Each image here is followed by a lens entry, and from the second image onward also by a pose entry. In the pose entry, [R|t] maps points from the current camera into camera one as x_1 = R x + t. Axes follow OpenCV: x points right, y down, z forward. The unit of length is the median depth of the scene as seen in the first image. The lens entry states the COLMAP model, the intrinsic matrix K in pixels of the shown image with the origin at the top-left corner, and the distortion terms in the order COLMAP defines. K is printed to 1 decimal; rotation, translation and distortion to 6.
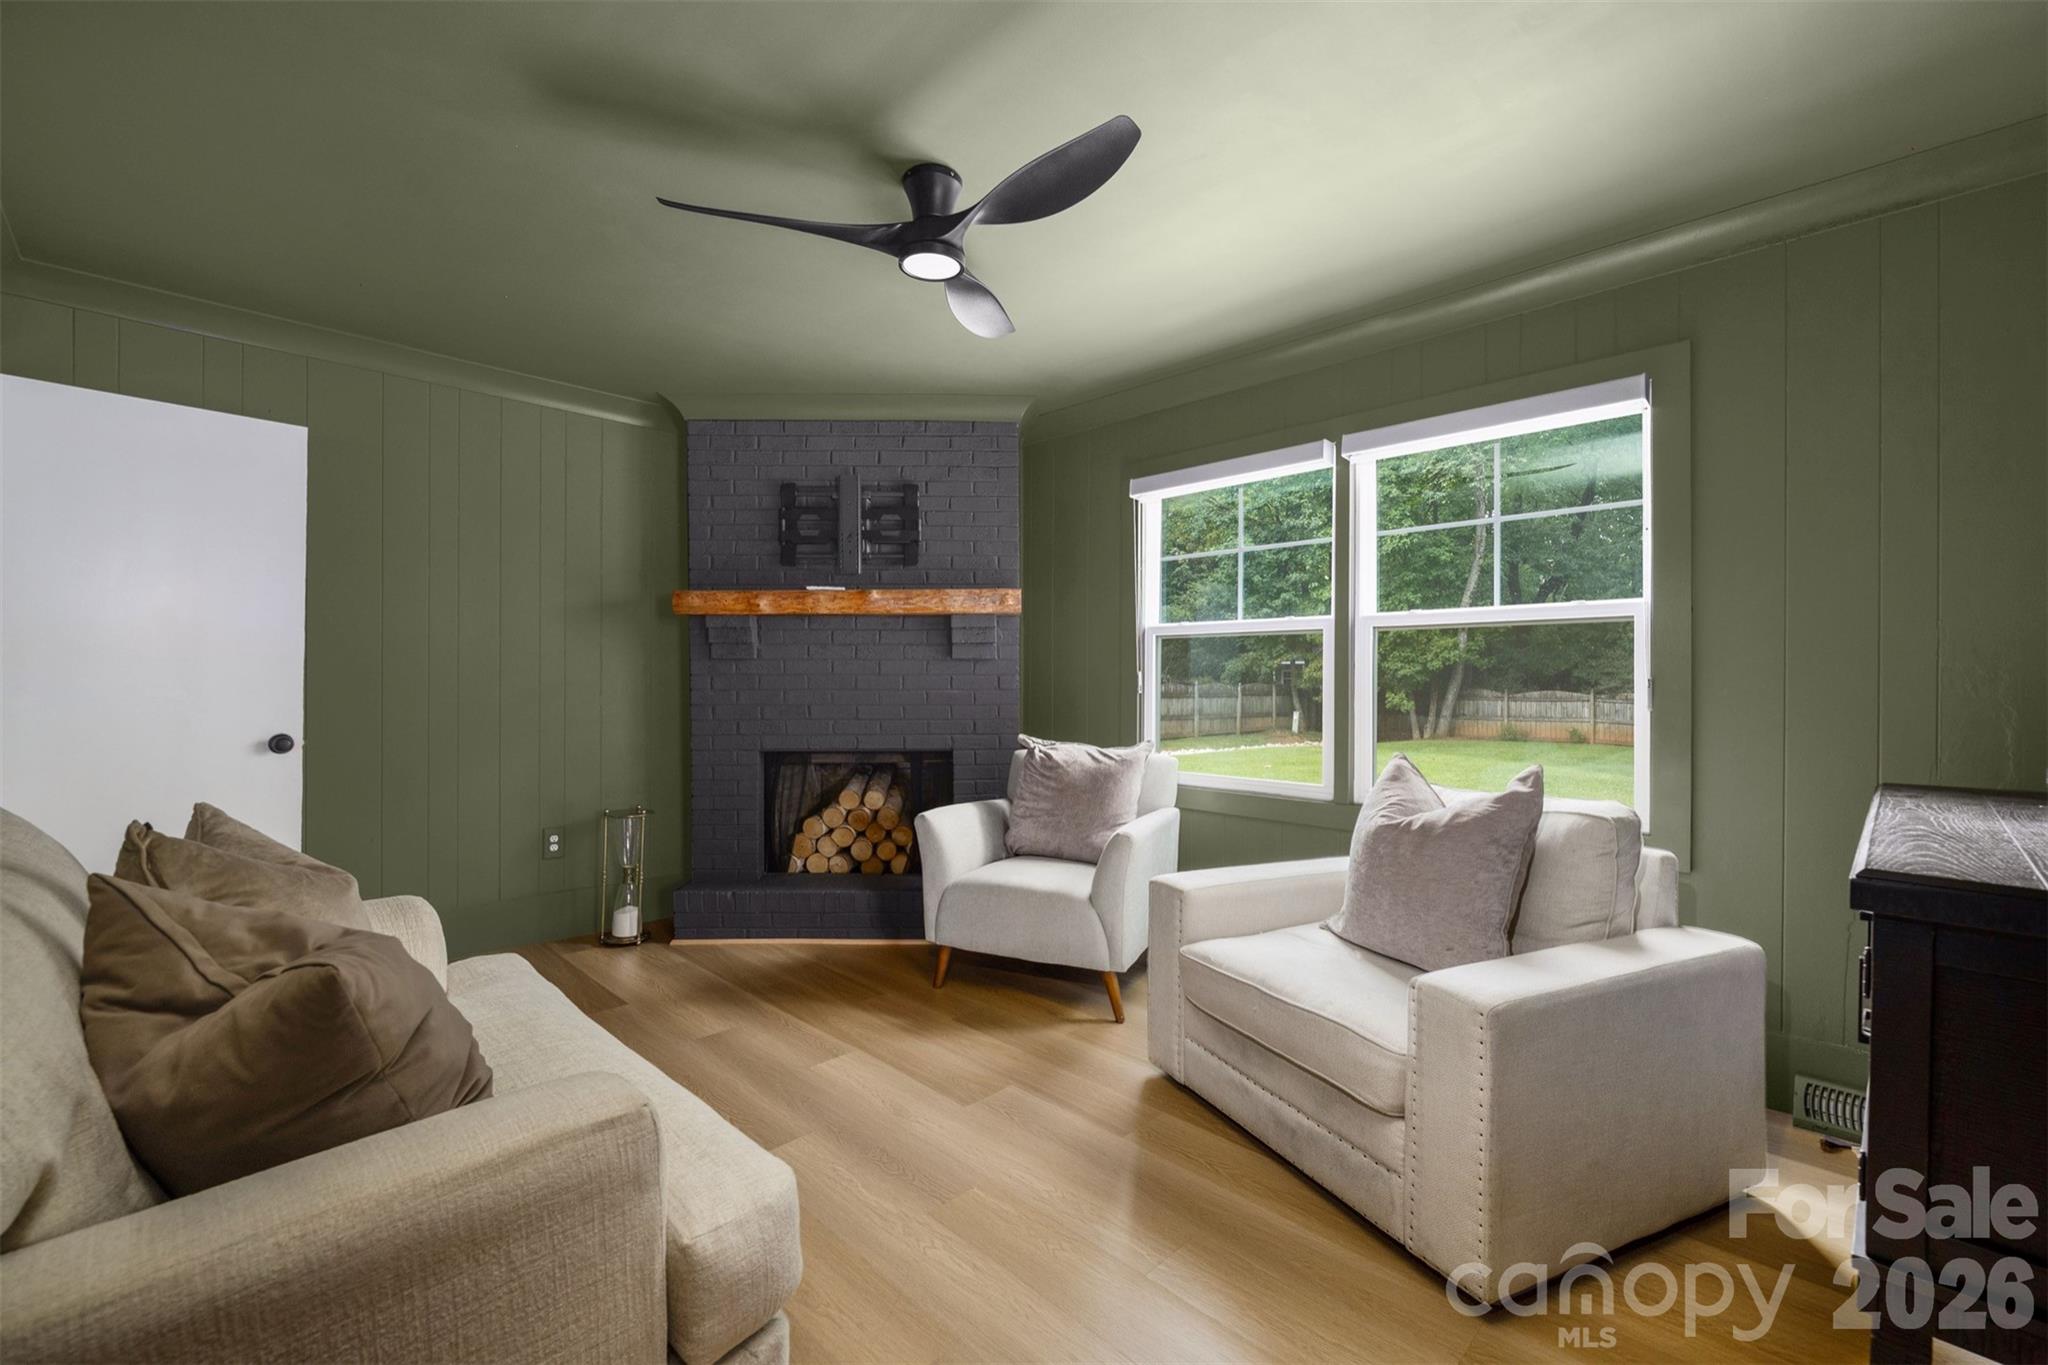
lens RADIAL K [[843.8, 0, 1019.2], [0, 843.8, 686.1], [0, 0, 1]] dist [0.000106, -0.000266]
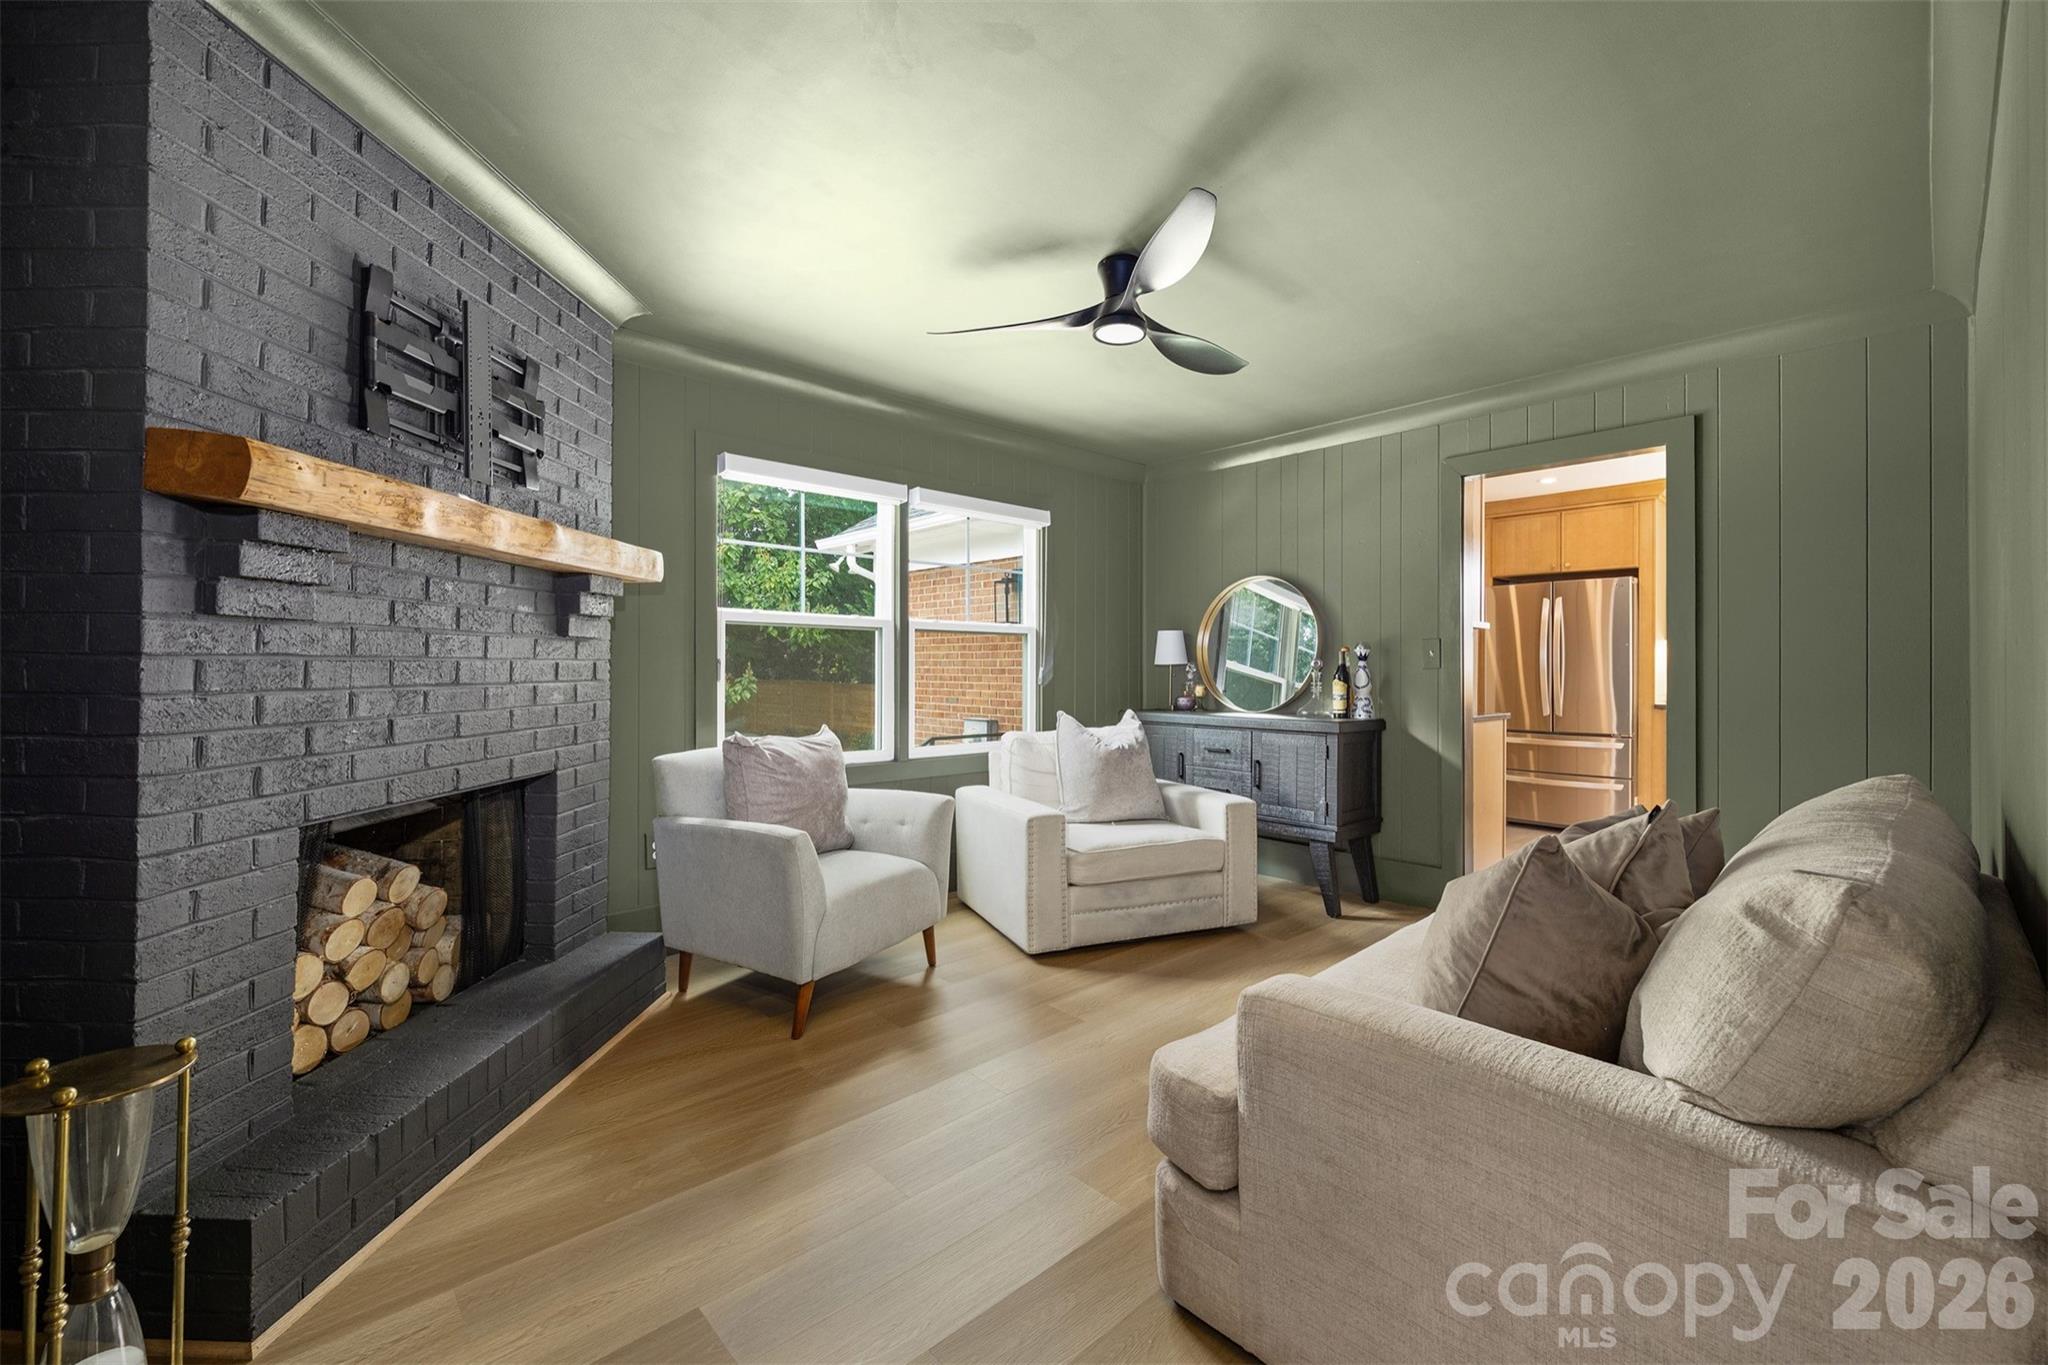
lens RADIAL K [[835.7, 0, 996.6], [0, 835.7, 663.2], [0, 0, 1]] dist [0.001169, -0.000079]
pose [[0.068071, 0.003796, 0.997673, -0.728801], [0.008370, 0.999955, -0.004376, -0.005001], [-0.997645, 0.008649, 0.068037, 0.600415]]
